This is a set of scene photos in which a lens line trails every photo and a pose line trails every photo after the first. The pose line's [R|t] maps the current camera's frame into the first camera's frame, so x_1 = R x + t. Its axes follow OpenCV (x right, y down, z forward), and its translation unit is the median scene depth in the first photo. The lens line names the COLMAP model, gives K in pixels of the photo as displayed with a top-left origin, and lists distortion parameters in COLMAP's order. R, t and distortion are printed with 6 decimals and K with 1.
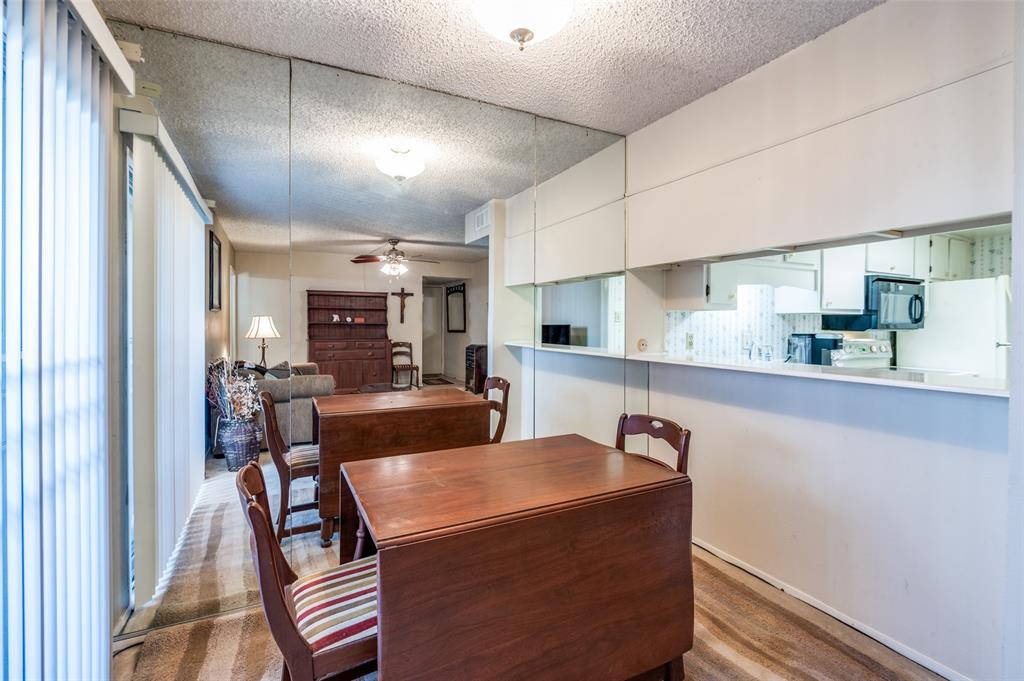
lens RADIAL K [[456.2, 0, 512.3], [0, 456.2, 324.7], [0, 0, 1]] dist [-0.002806, -0.009031]
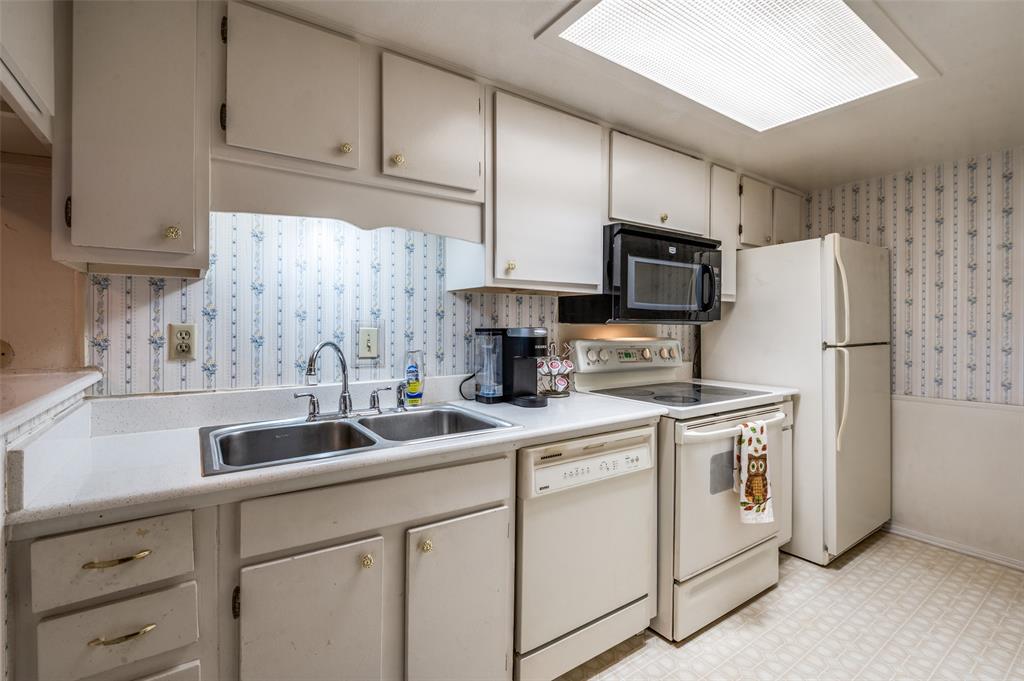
lens RADIAL K [[463.7, 0, 532.2], [0, 463.7, 325.3], [0, 0, 1]] dist [-0.013987, 0.000535]
pose [[0.988185, -0.001101, 0.153260, 0.510302], [0.001501, 0.999996, -0.002498, 0.015049], [-0.153256, 0.002698, 0.988183, 0.377121]]
